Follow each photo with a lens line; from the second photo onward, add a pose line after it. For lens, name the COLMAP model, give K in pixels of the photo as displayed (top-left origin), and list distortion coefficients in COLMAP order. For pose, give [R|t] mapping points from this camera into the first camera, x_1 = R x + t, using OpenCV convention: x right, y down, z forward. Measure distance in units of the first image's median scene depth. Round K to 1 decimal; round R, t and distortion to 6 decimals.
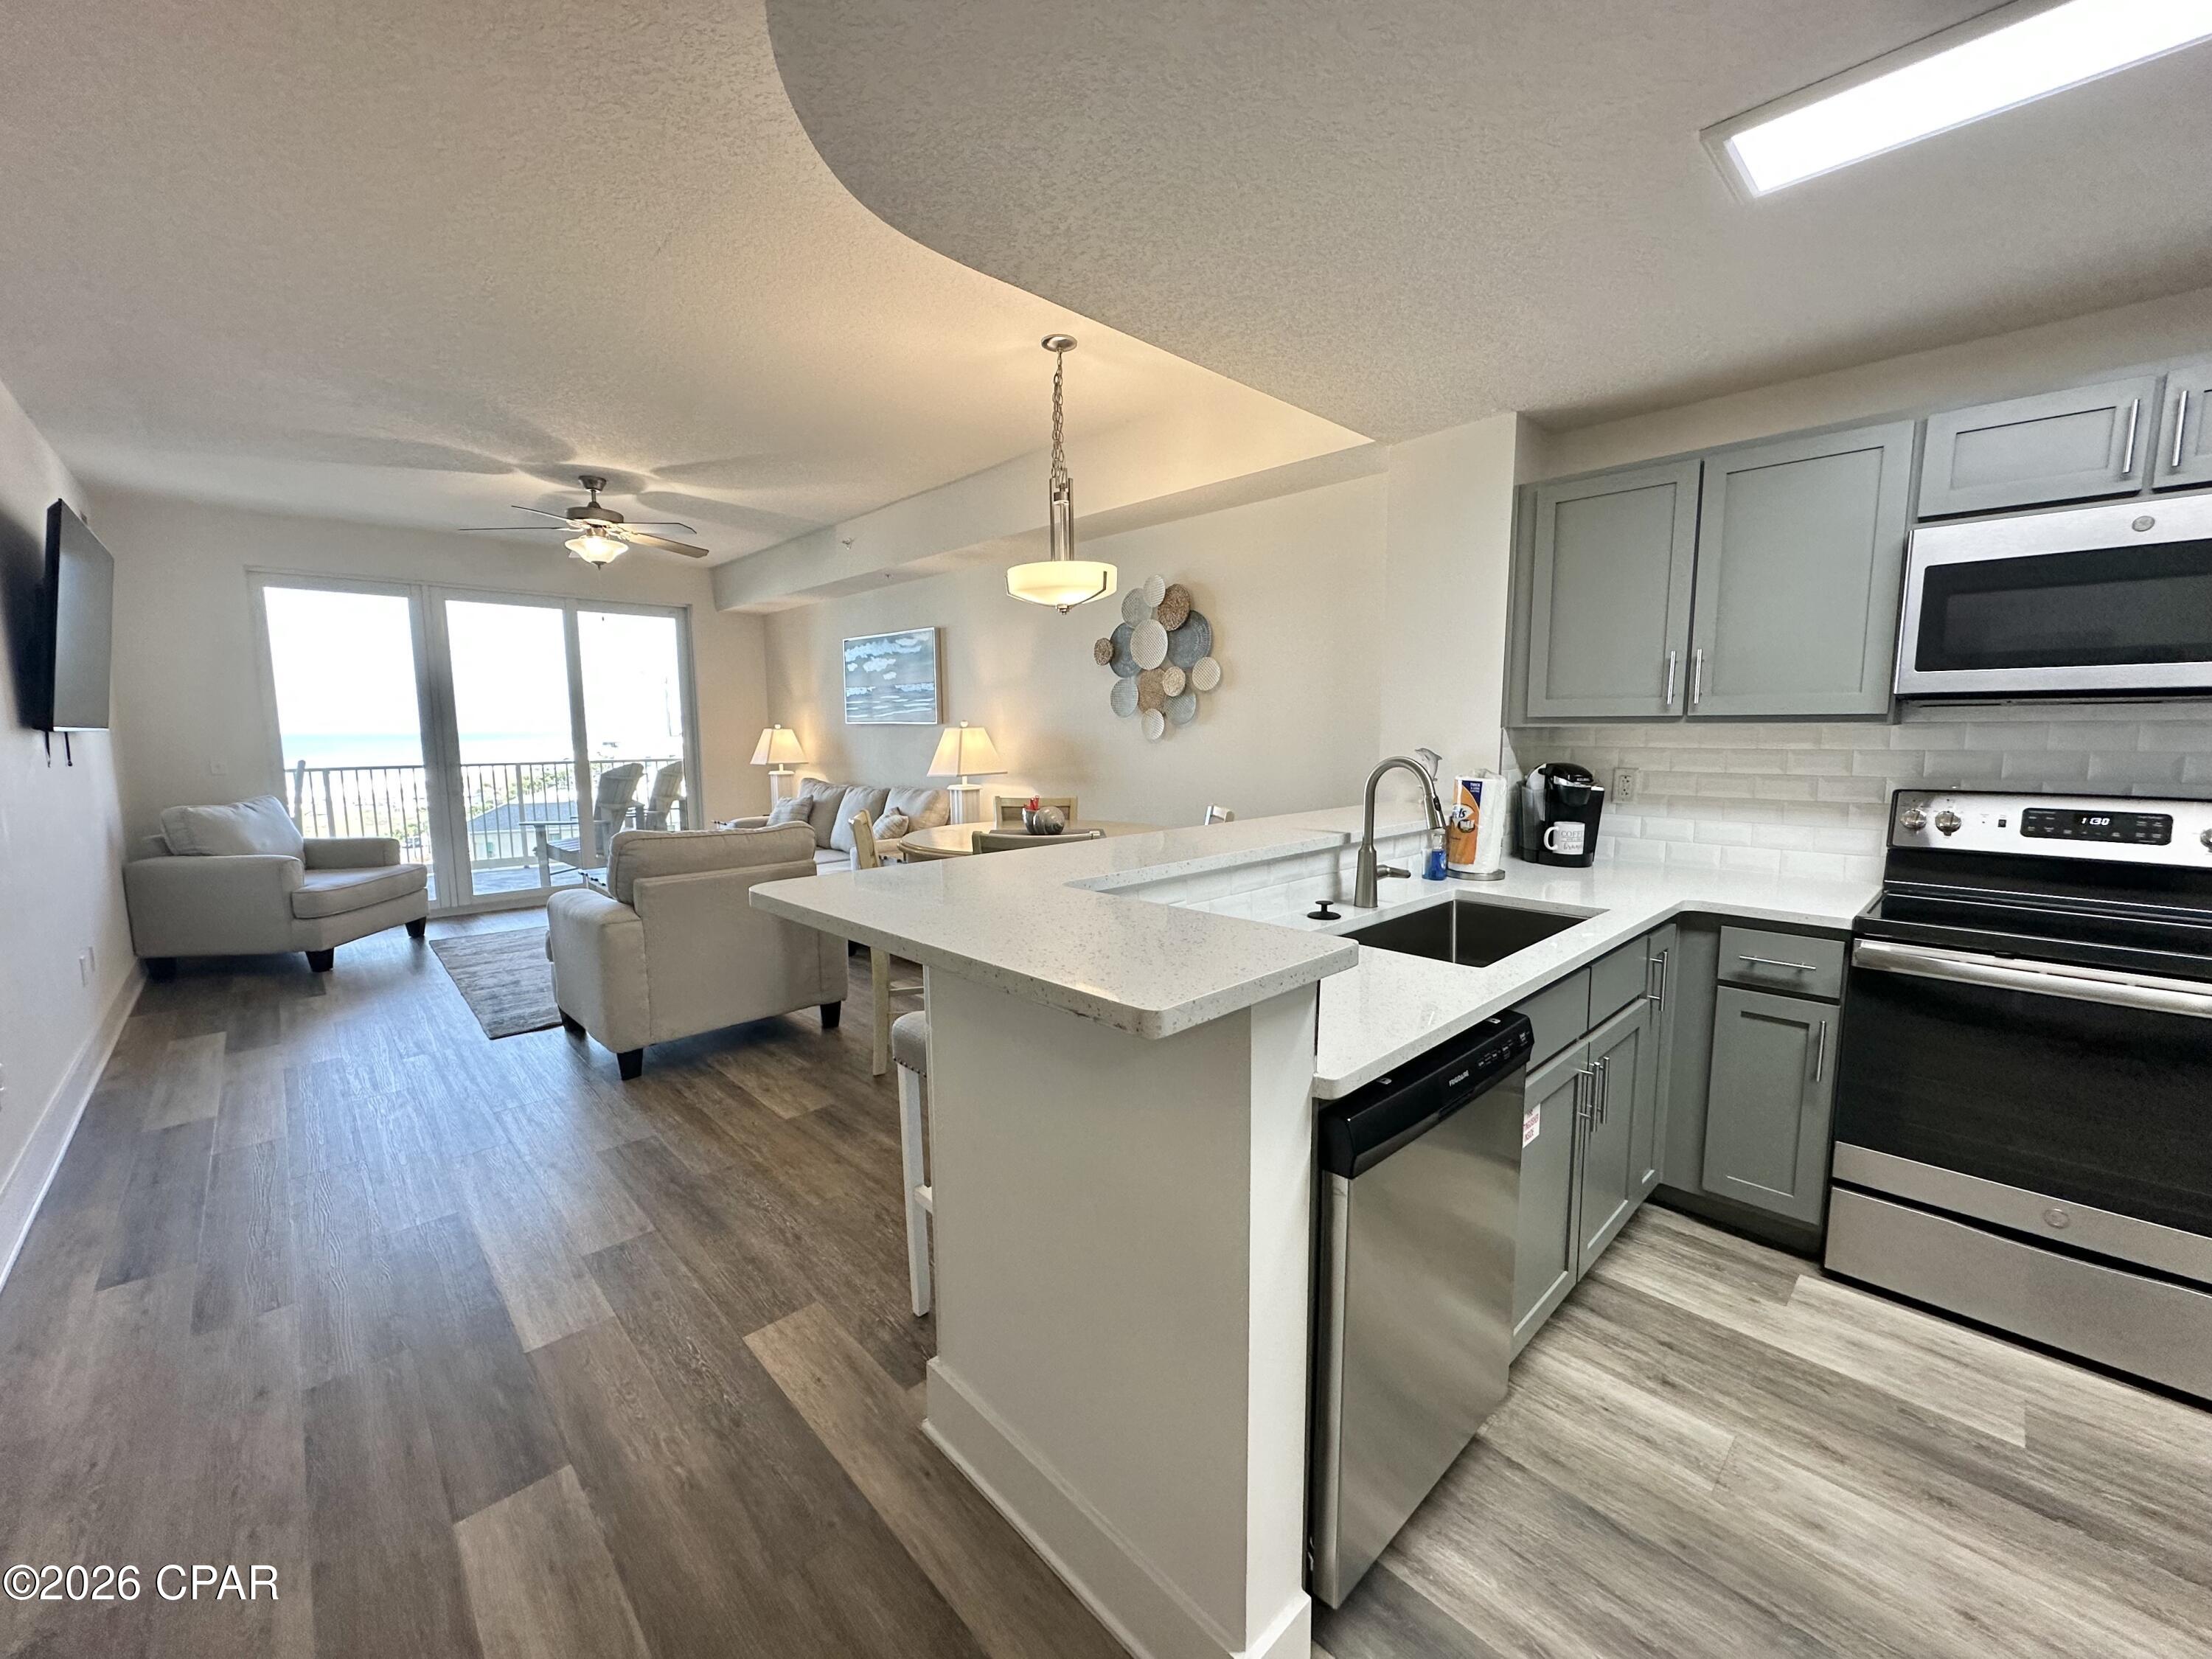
lens RADIAL K [[885.1, 0, 1103.7], [0, 885.1, 827.8], [0, 0, 1]] dist [-0.000017, -0.000061]
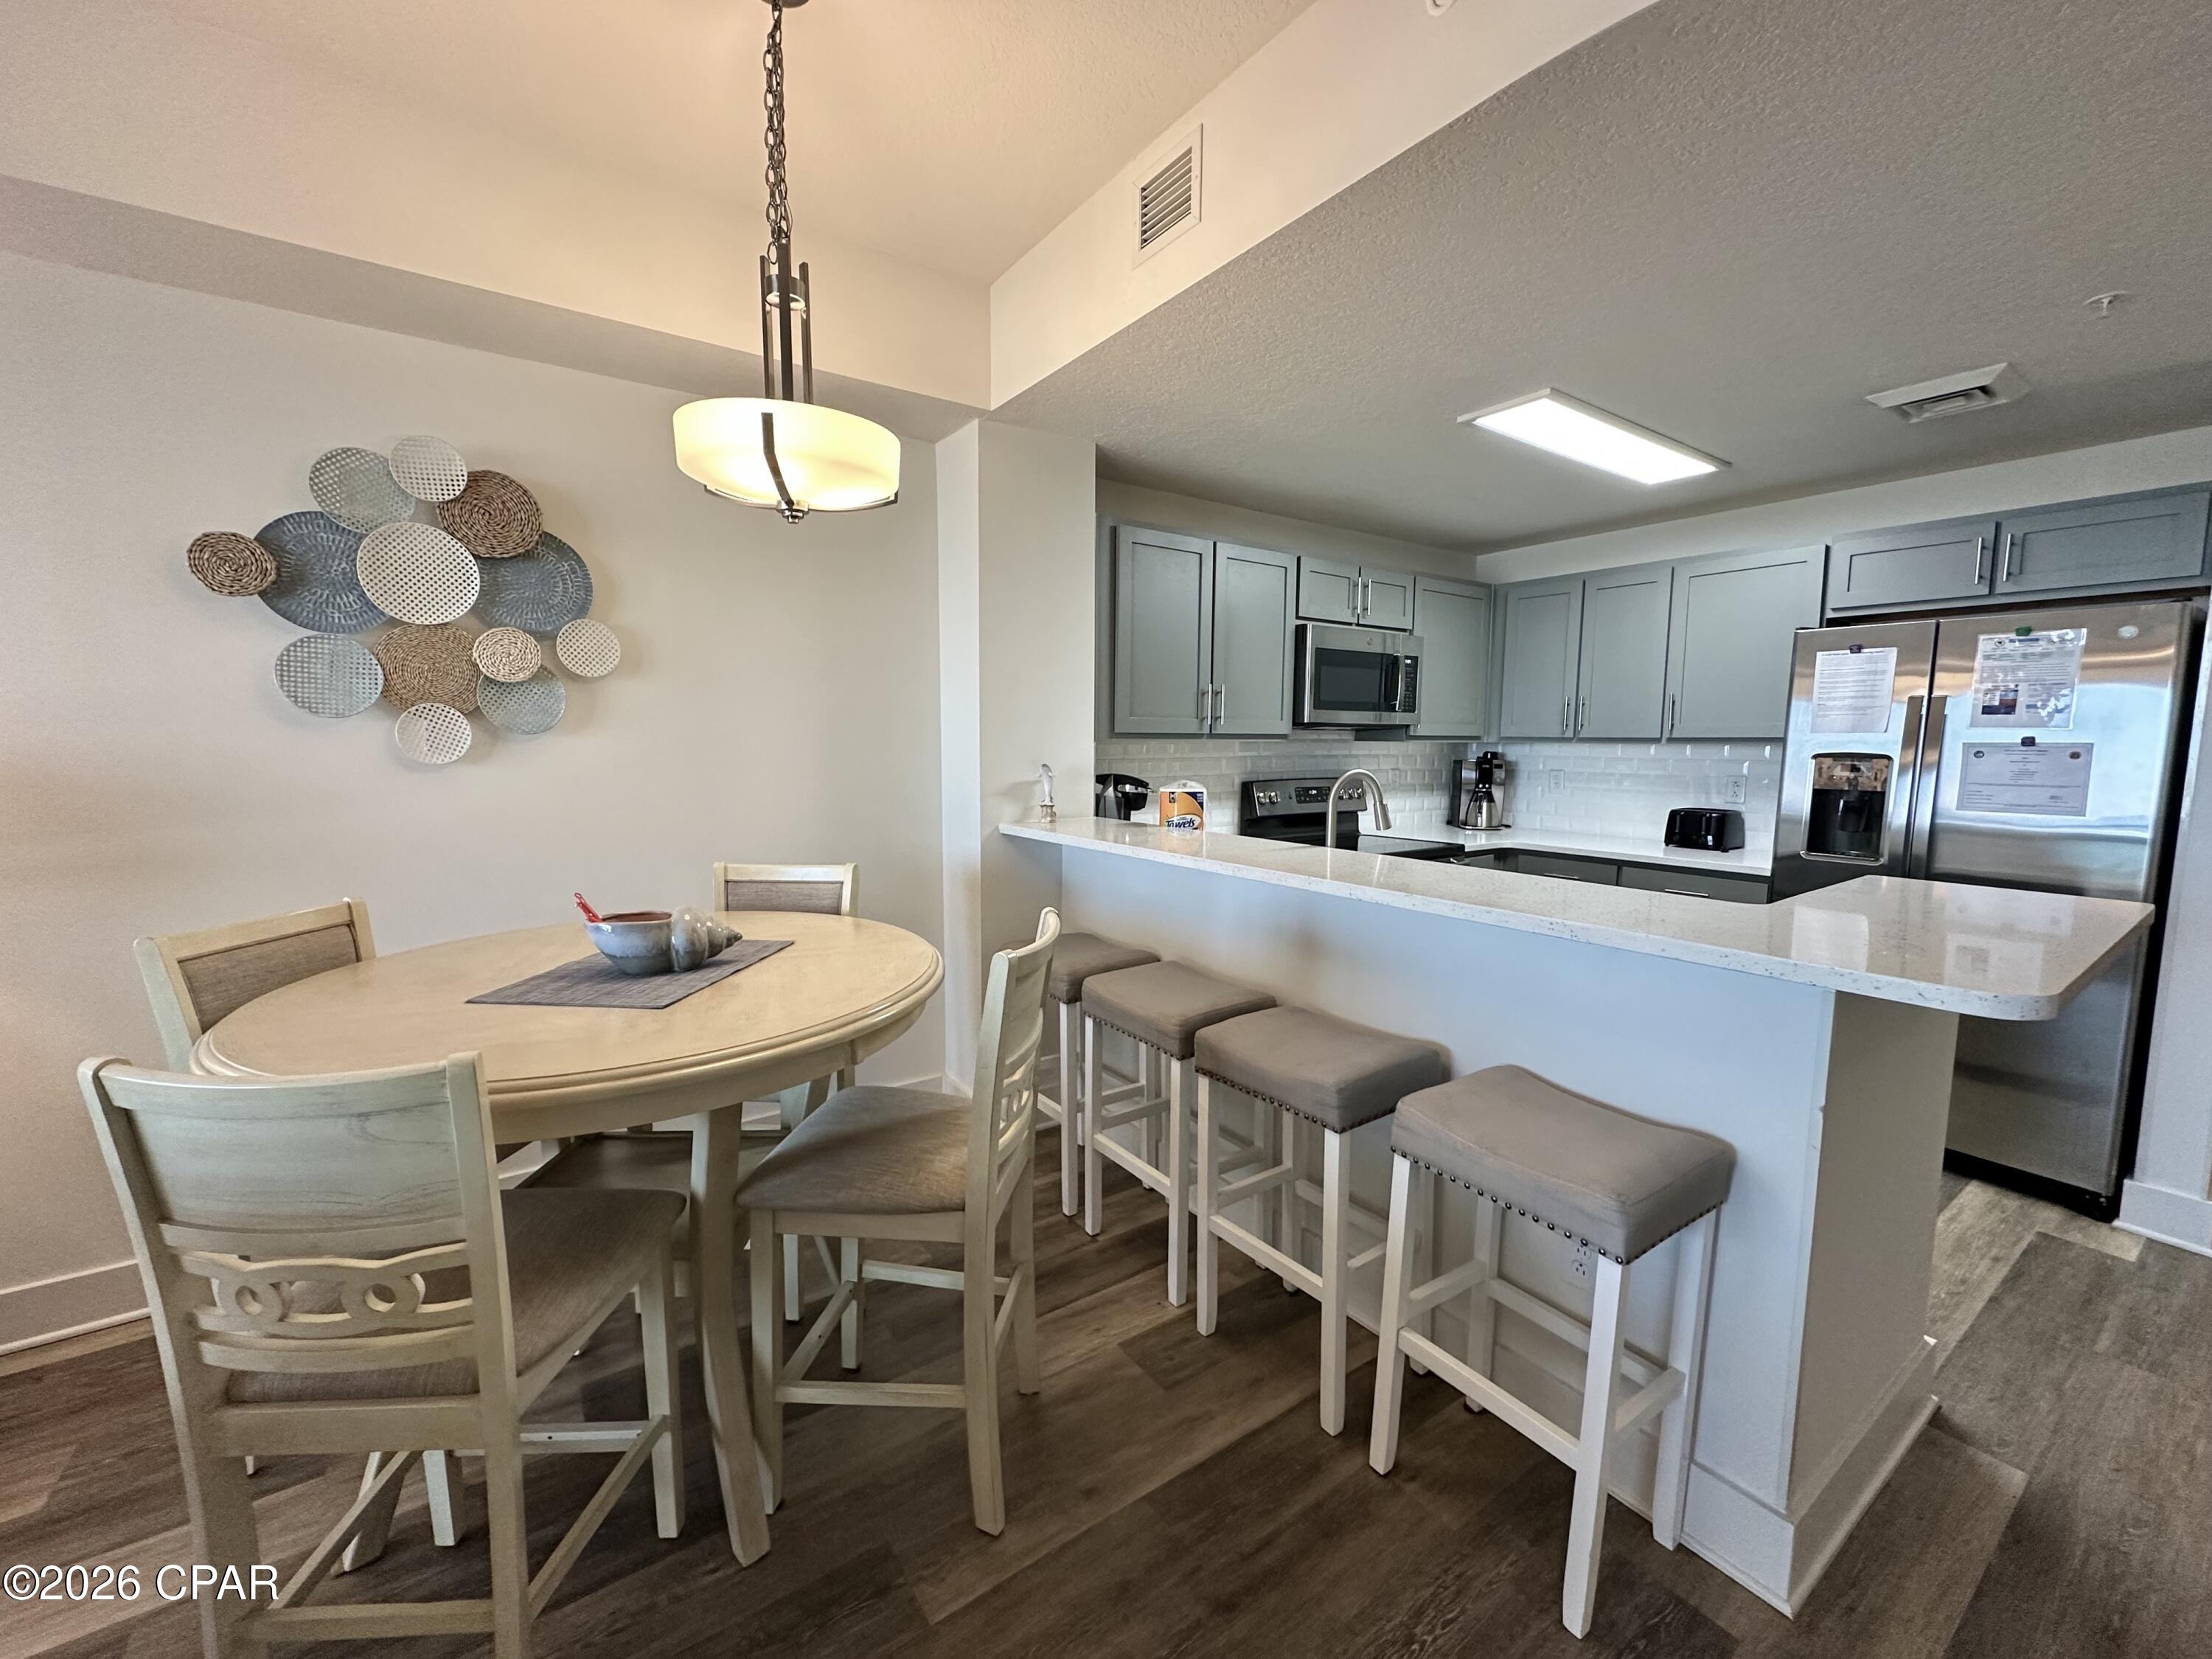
lens RADIAL K [[885.1, 0, 1114.4], [0, 885.1, 833.0], [0, 0, 1]] dist [-0.000017, -0.000061]
pose [[0.146613, -0.100661, 0.984059, -0.414079], [0.108335, 0.990459, 0.085175, -0.065451], [-0.983244, 0.094120, 0.156119, 0.576199]]
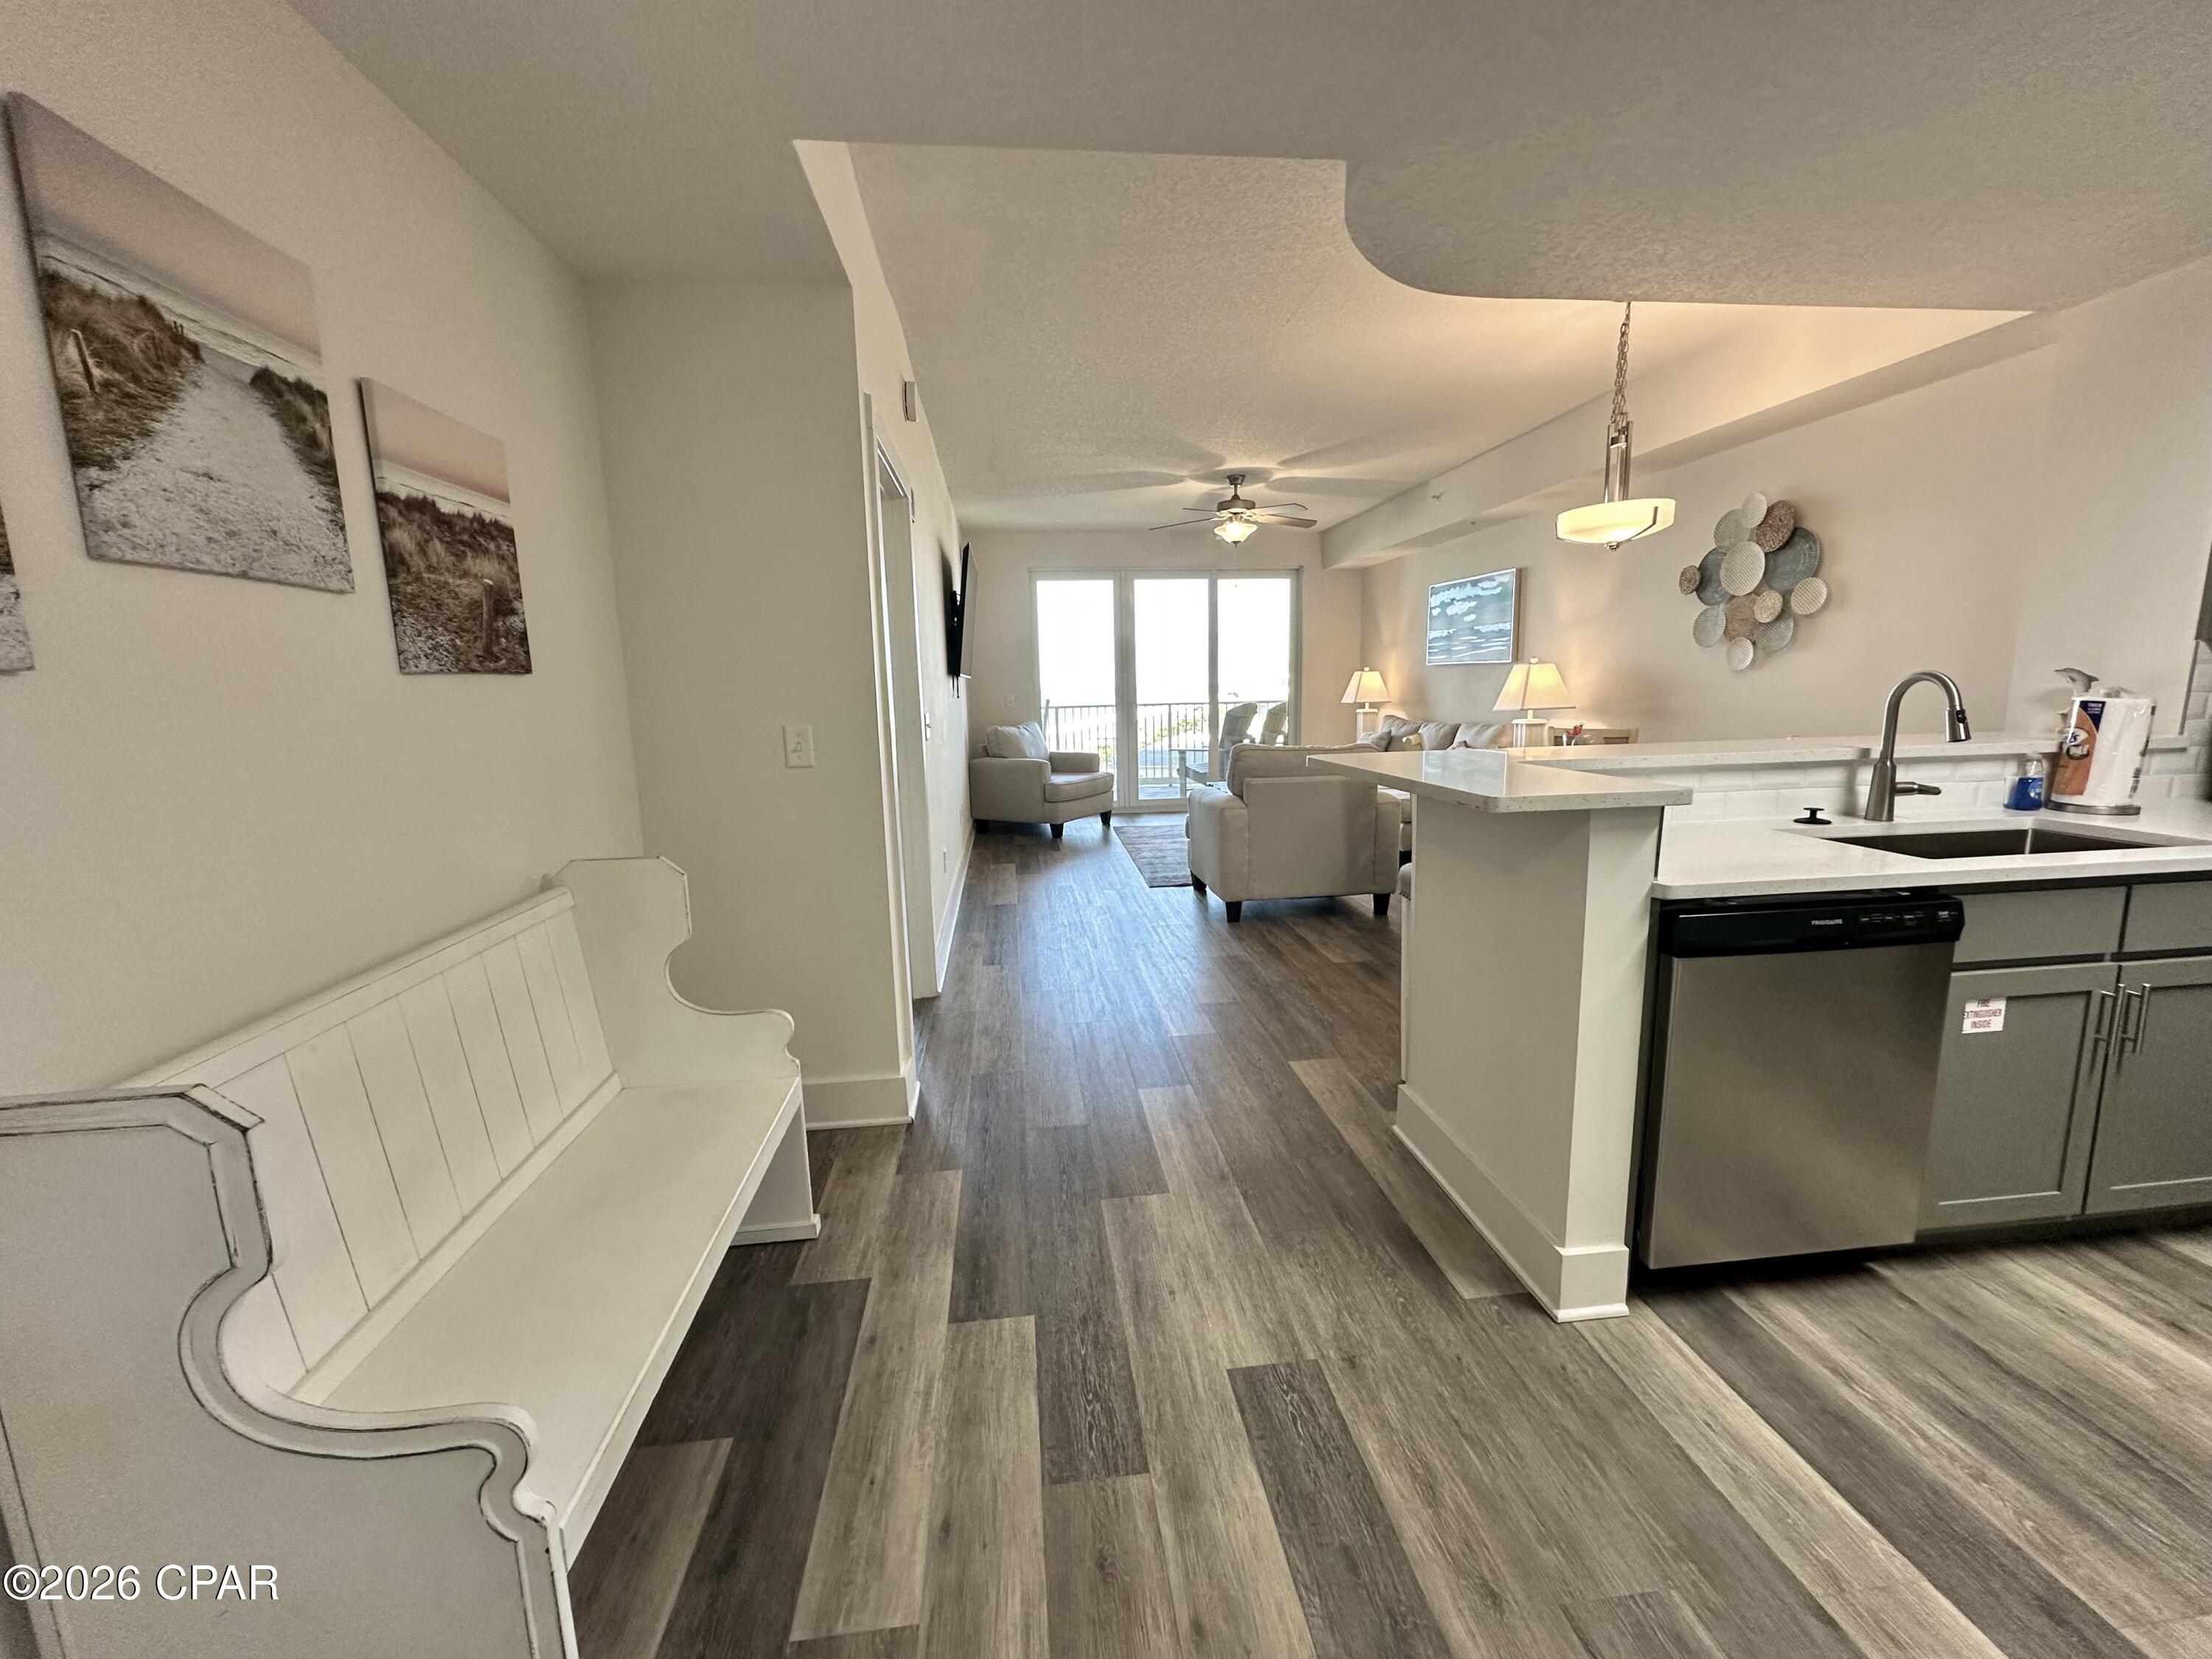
lens RADIAL K [[885.1, 0, 1105.8], [0, 885.1, 839.6], [0, 0, 1]] dist [-0.000017, -0.000061]
pose [[0.797070, 0.092346, -0.596784, 0.104796], [-0.050432, 0.994966, 0.086603, 0.036040], [0.601777, -0.038932, 0.797714, -0.189926]]
